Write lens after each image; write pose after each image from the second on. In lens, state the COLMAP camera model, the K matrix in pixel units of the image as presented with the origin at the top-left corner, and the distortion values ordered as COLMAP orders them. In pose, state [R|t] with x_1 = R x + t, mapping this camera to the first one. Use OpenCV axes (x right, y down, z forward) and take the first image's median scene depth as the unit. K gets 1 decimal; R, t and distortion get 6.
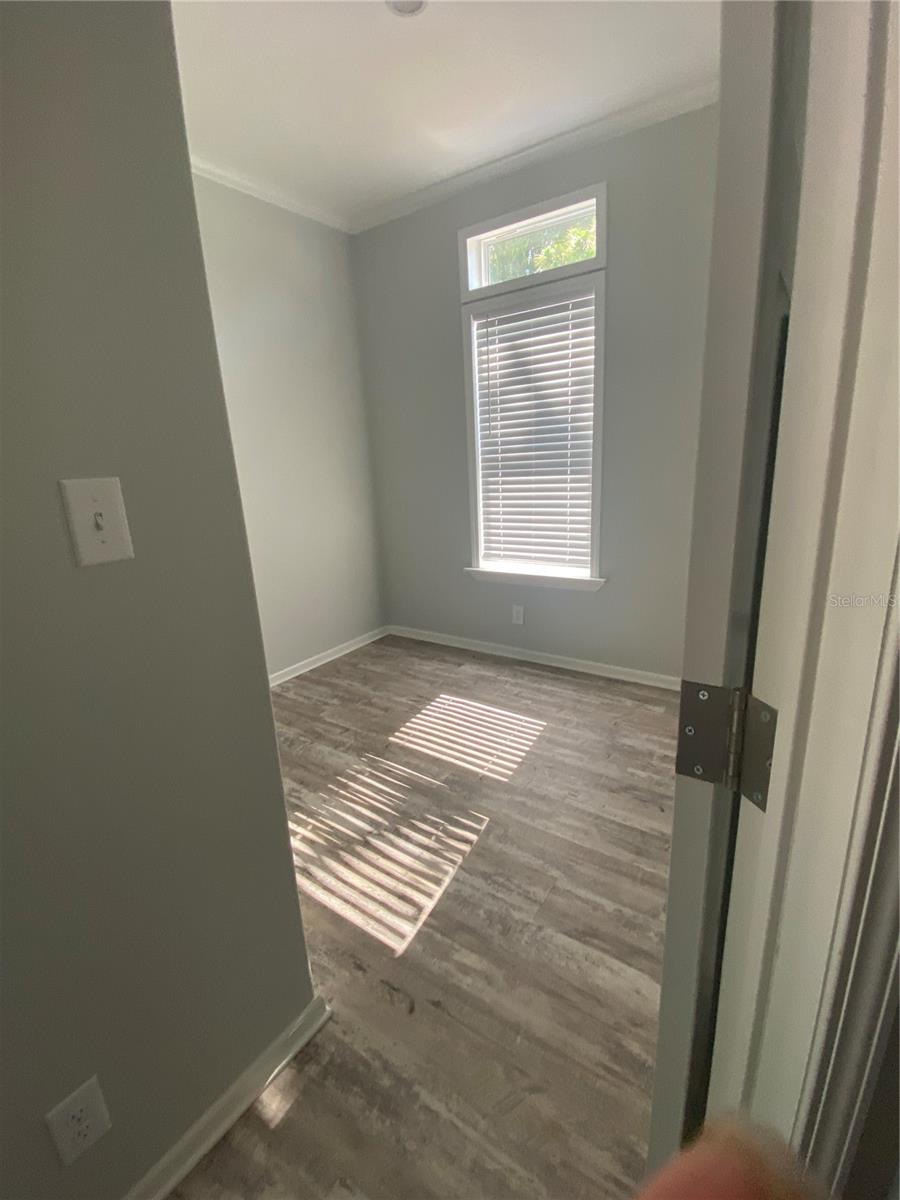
lens RADIAL K [[533.1, 0, 450.0], [0, 533.1, 600.0], [0, 0, 1]] dist [0.049123, -0.029448]
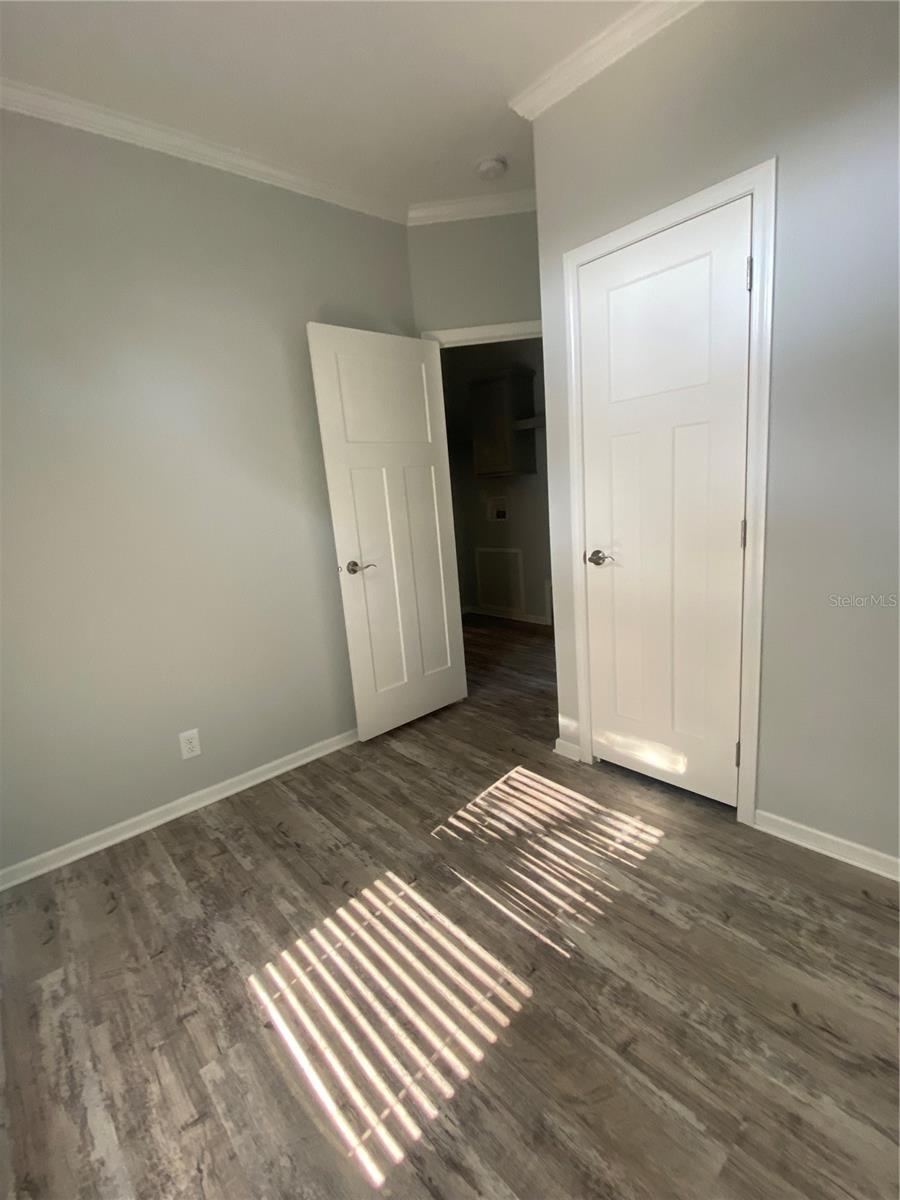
lens RADIAL K [[533.1, 0, 450.0], [0, 533.1, 600.0], [0, 0, 1]] dist [0.049123, -0.029448]
pose [[-0.963580, 0.076574, 0.256224, -0.234995], [0.184744, 0.883349, 0.430772, -0.383955], [-0.193349, 0.462419, -0.865324, 1.490214]]
